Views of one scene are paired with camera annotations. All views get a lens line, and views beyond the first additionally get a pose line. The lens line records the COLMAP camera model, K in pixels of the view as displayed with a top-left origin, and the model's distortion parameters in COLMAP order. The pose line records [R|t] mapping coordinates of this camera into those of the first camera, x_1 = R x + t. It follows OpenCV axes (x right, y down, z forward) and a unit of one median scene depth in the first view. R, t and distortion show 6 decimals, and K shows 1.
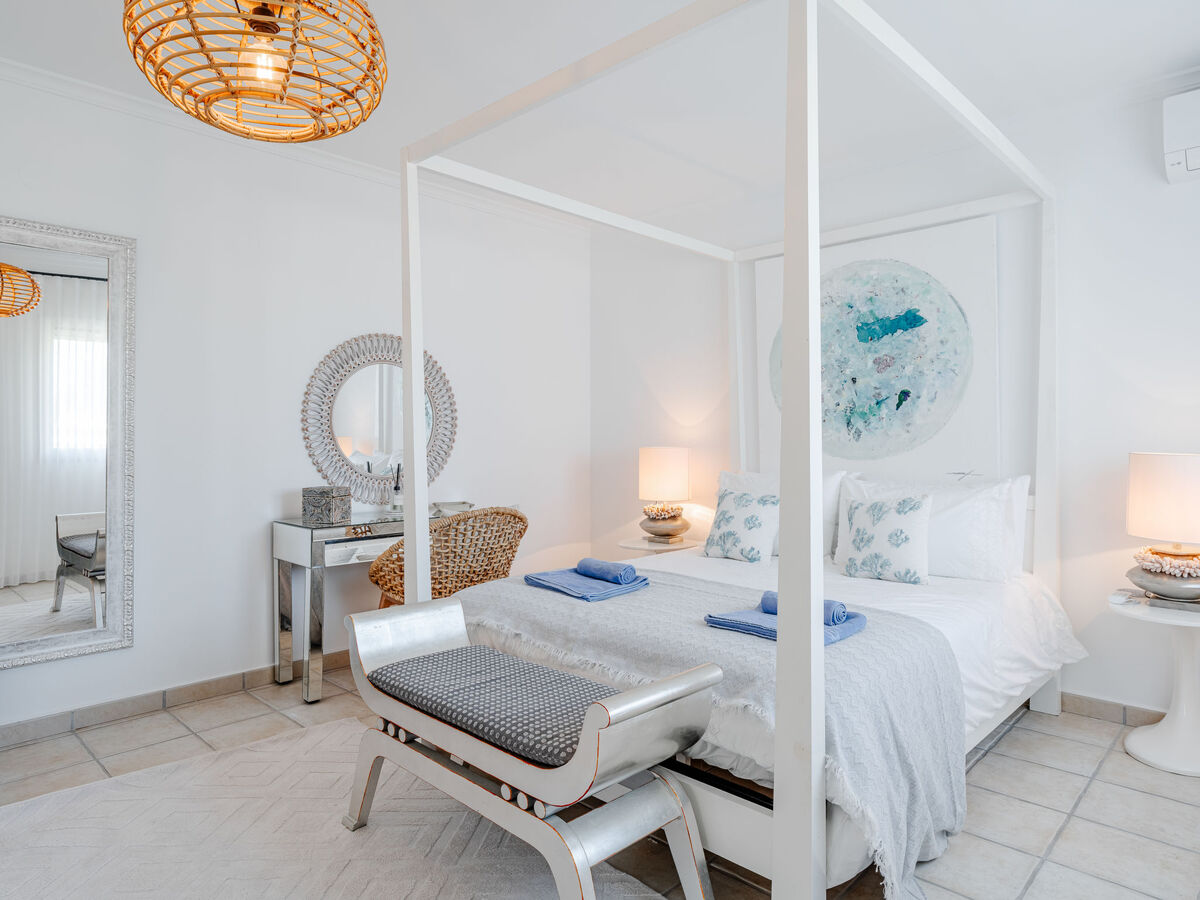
lens RADIAL K [[747.7, 0, 600.0], [0, 747.7, 450.0], [0, 0, 1]] dist [-0.041479, 0.000315]
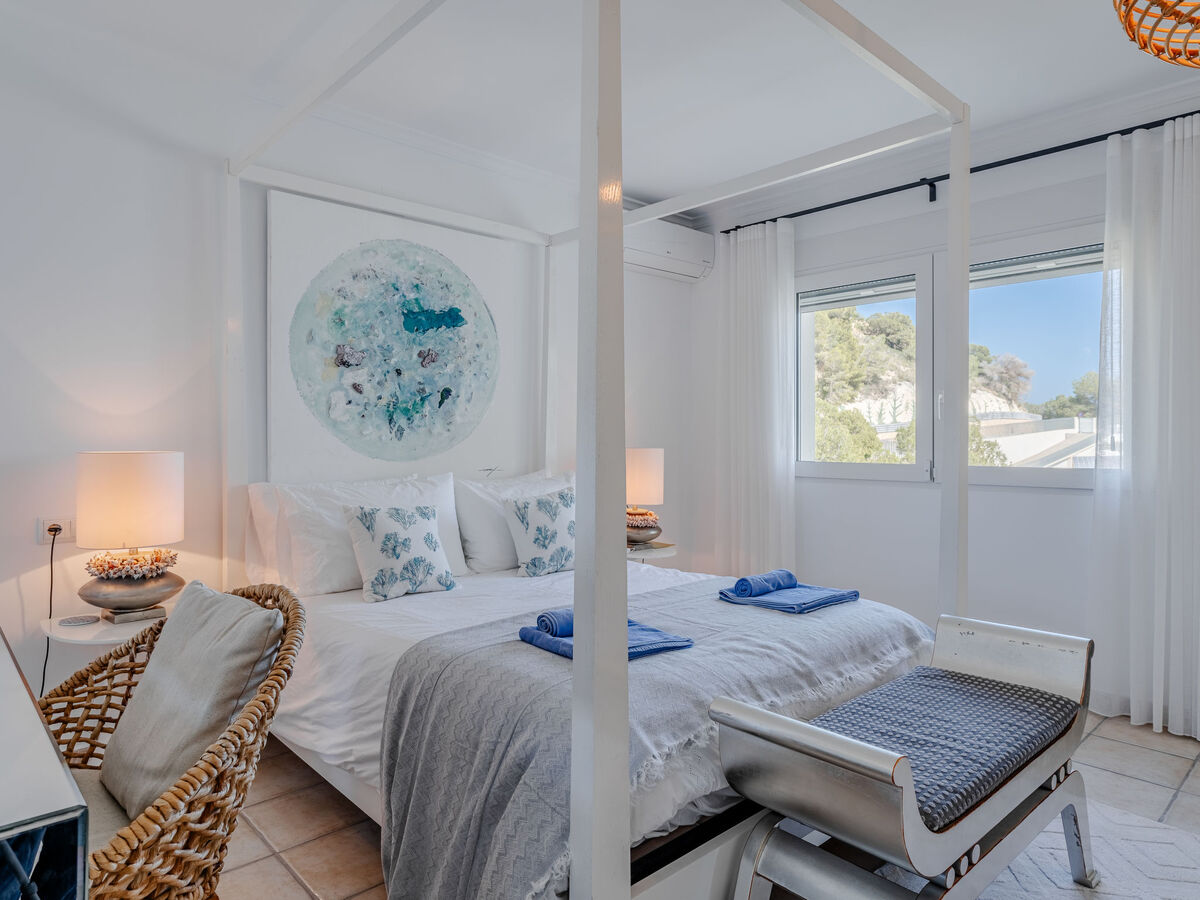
lens RADIAL K [[747.7, 0, 600.0], [0, 747.7, 450.0], [0, 0, 1]] dist [-0.041479, 0.000315]
pose [[0.033069, -0.017722, 0.999296, -0.565274], [0.012649, 0.999770, 0.017312, -0.013036], [-0.999373, 0.012068, 0.033286, 0.755128]]
